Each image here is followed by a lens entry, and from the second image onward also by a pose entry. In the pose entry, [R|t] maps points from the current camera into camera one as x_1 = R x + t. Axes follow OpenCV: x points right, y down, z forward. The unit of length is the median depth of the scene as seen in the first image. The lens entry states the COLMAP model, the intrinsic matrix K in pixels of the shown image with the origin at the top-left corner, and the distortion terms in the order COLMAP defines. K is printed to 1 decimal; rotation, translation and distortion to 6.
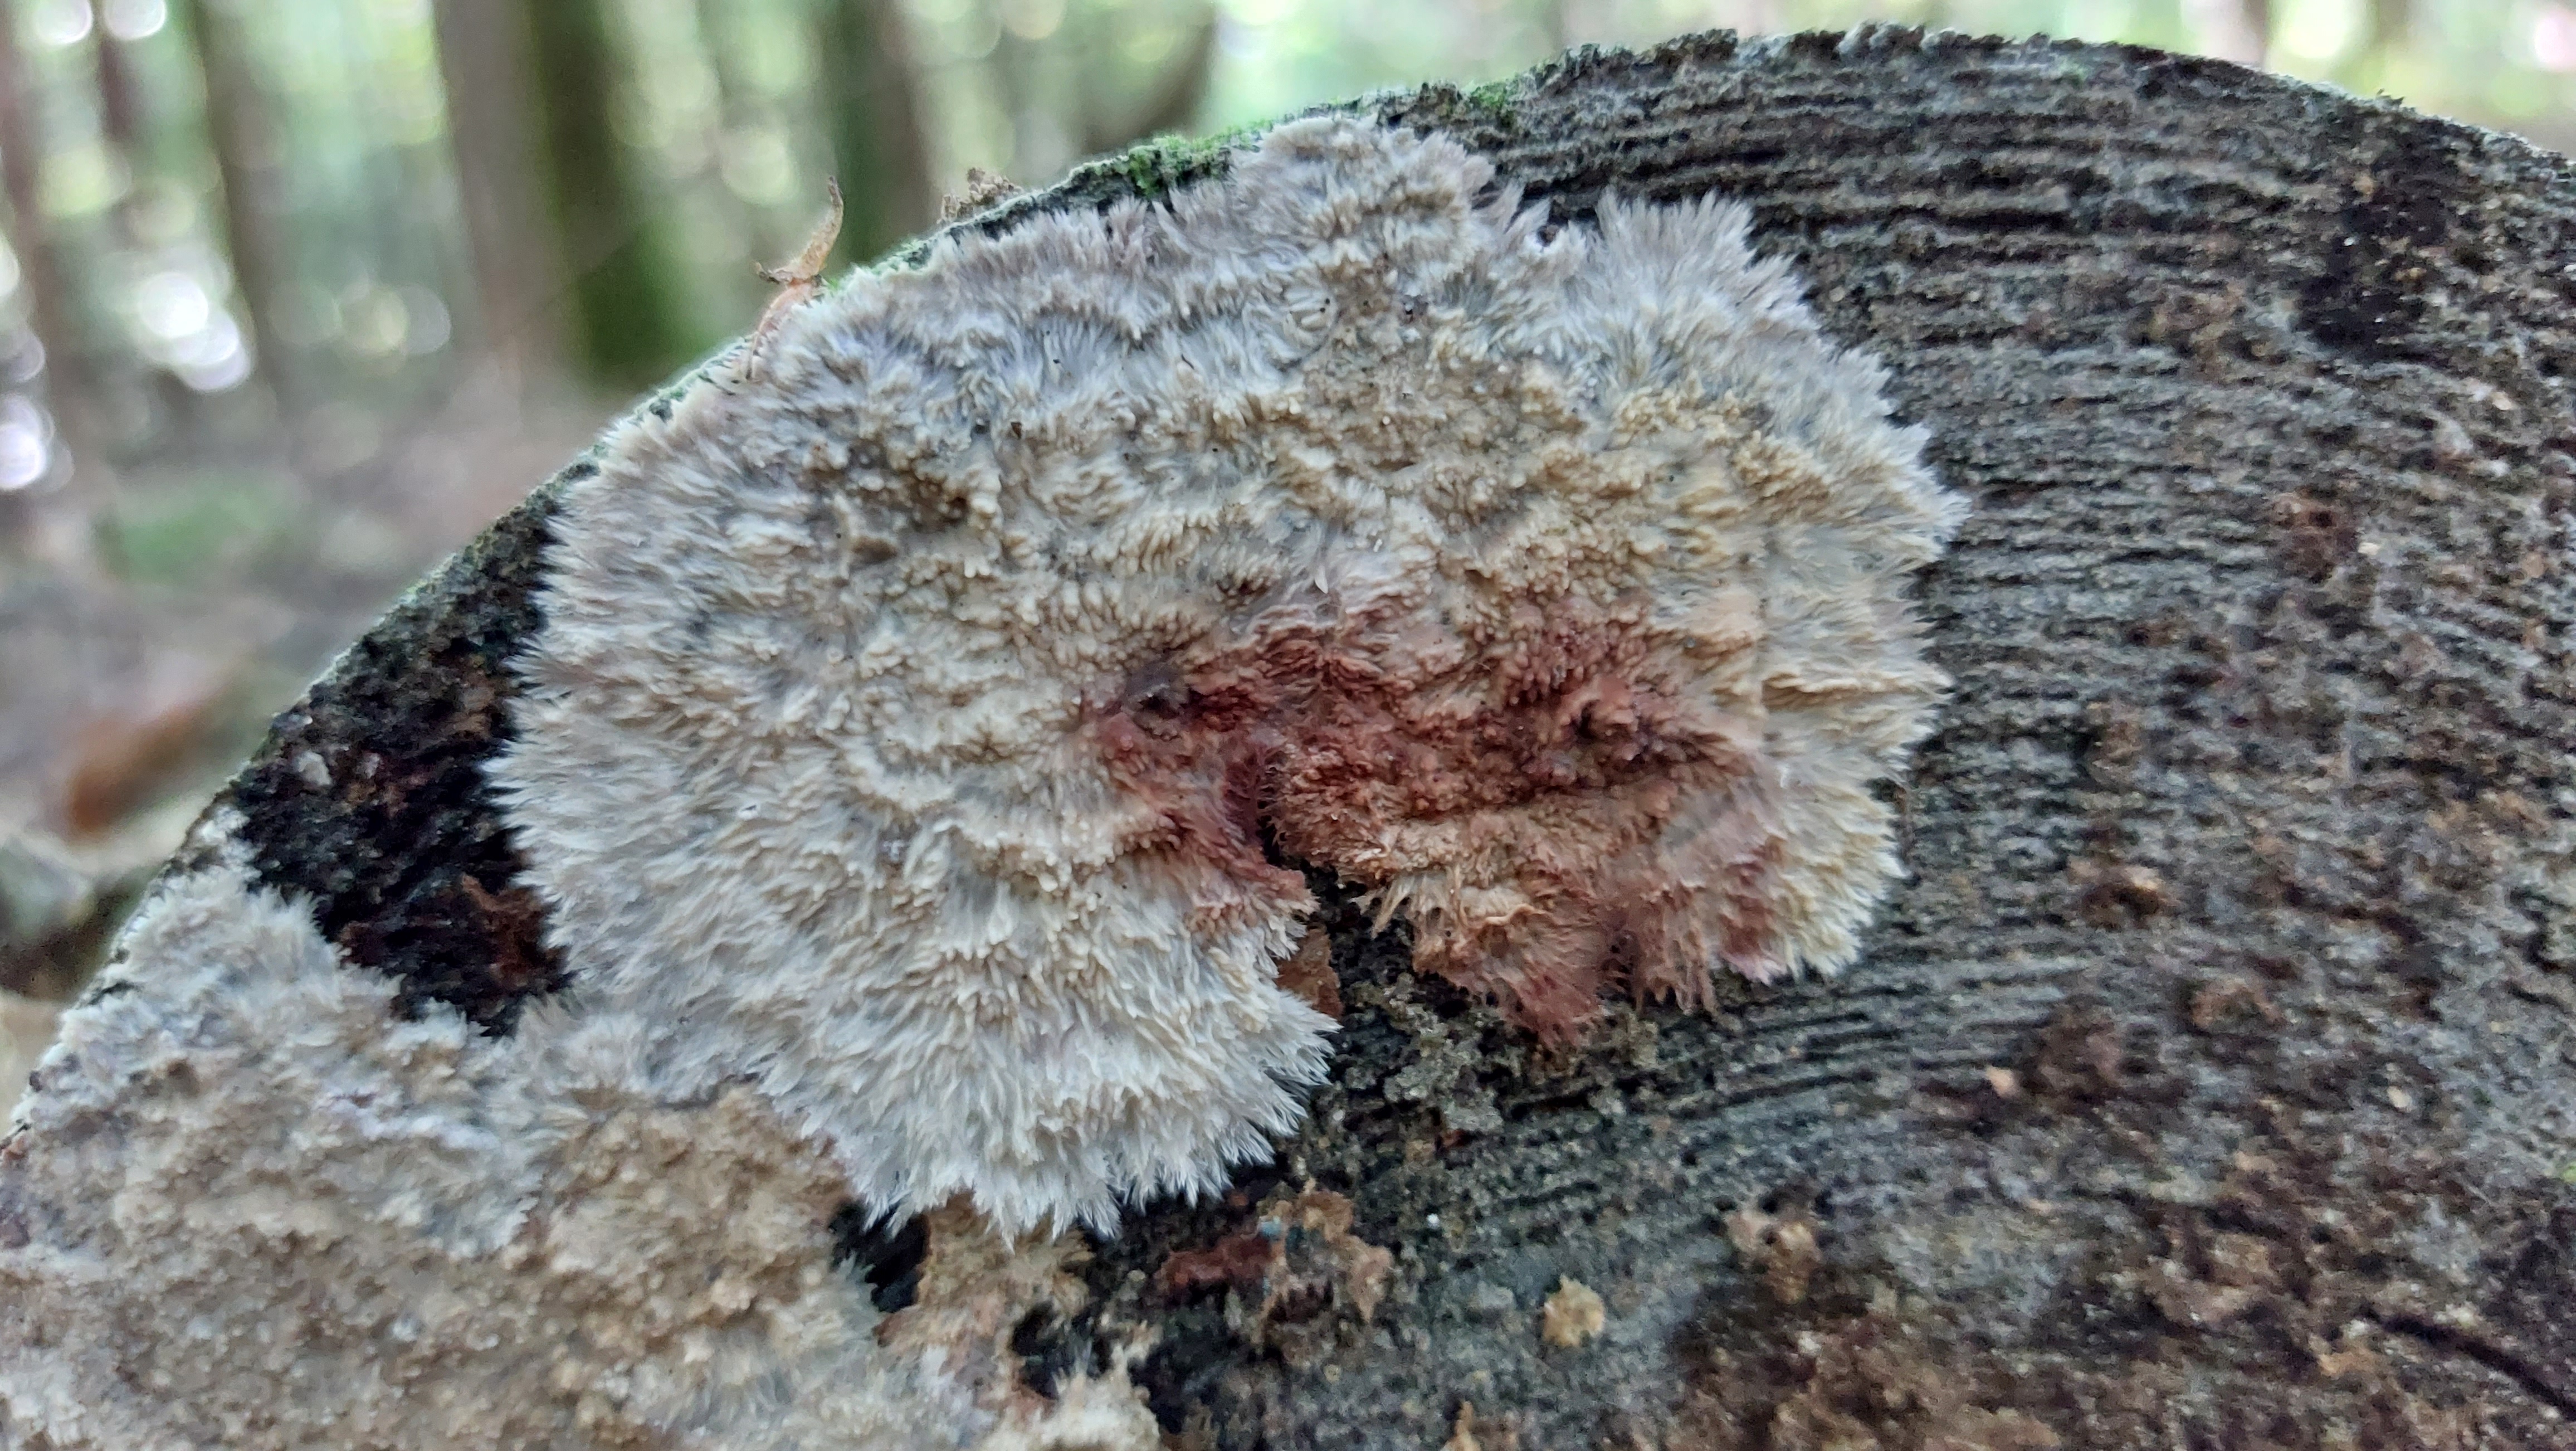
lens RADIAL K [[1892.1, 0, 1288.0], [0, 1892.1, 725.5], [0, 0, 1]] dist [-0.000284, -0.090145]
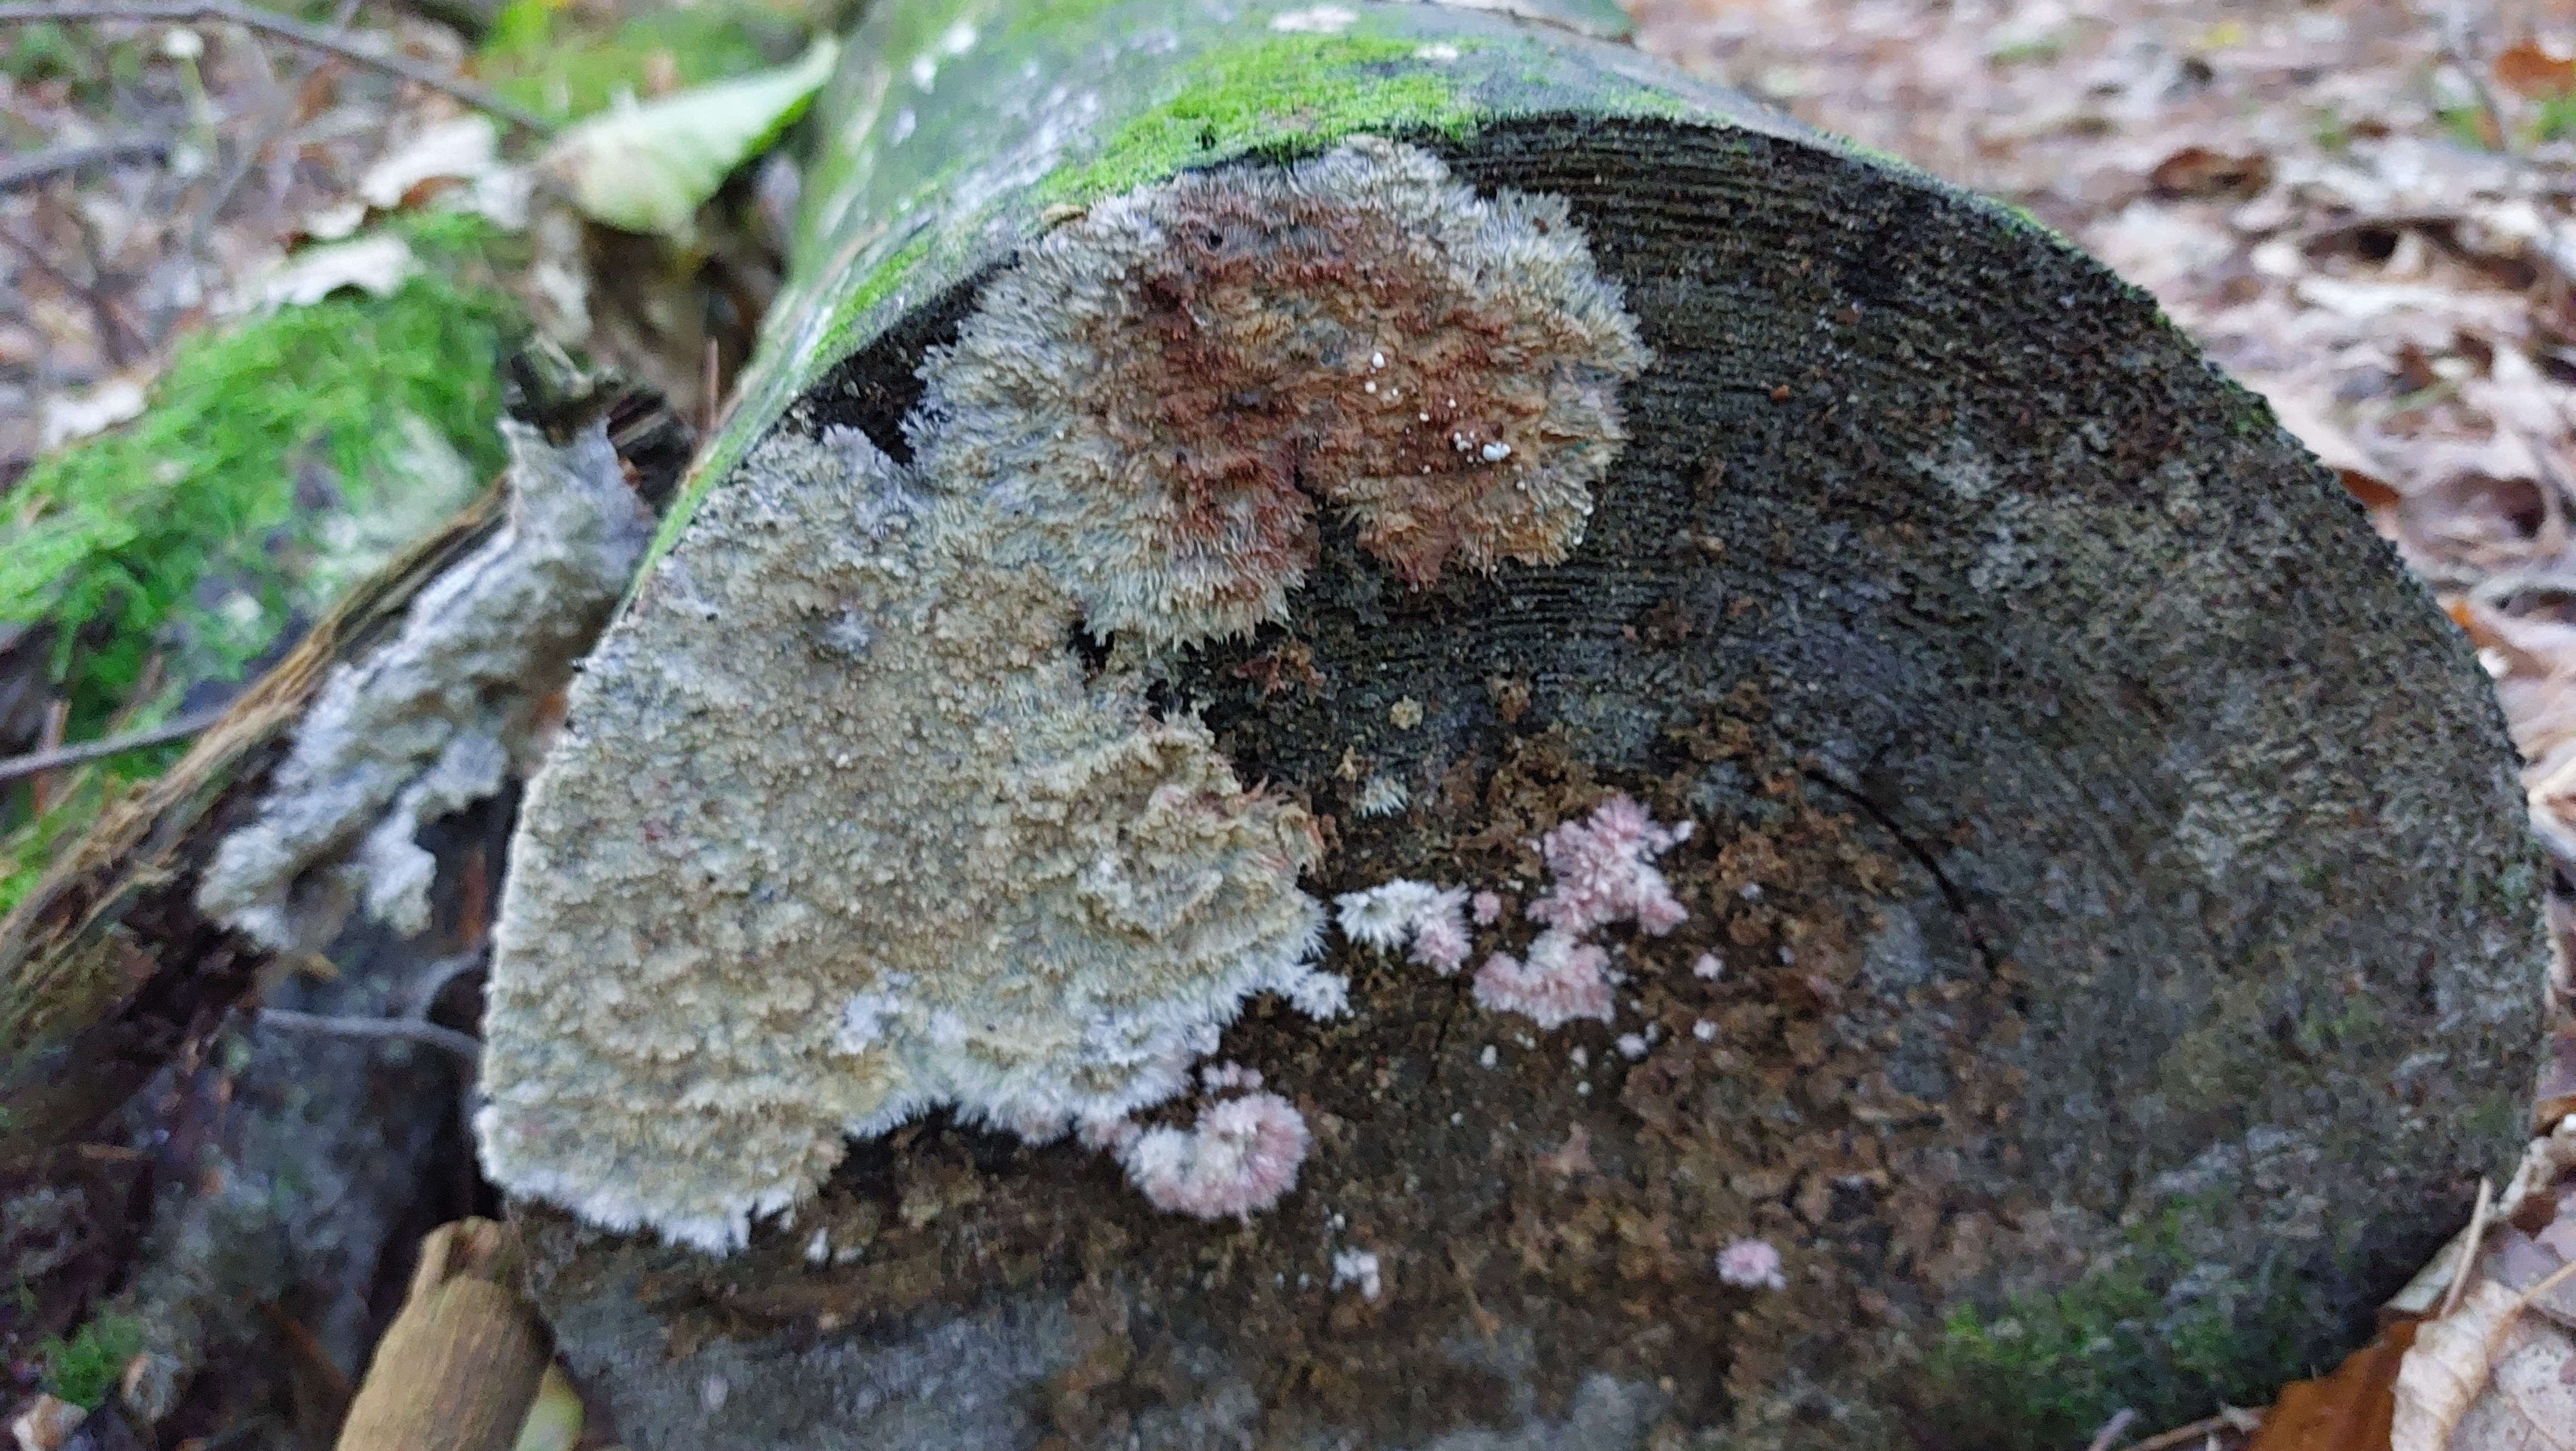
lens RADIAL K [[1705.5, 0, 1288.0], [0, 1705.5, 725.5], [0, 0, 1]] dist [0.042824, -0.001483]
pose [[0.991288, 0.115199, 0.063857, -0.110486], [-0.128096, 0.956036, 0.263791, -0.176512], [-0.030661, -0.269673, 0.962464, -0.908658]]
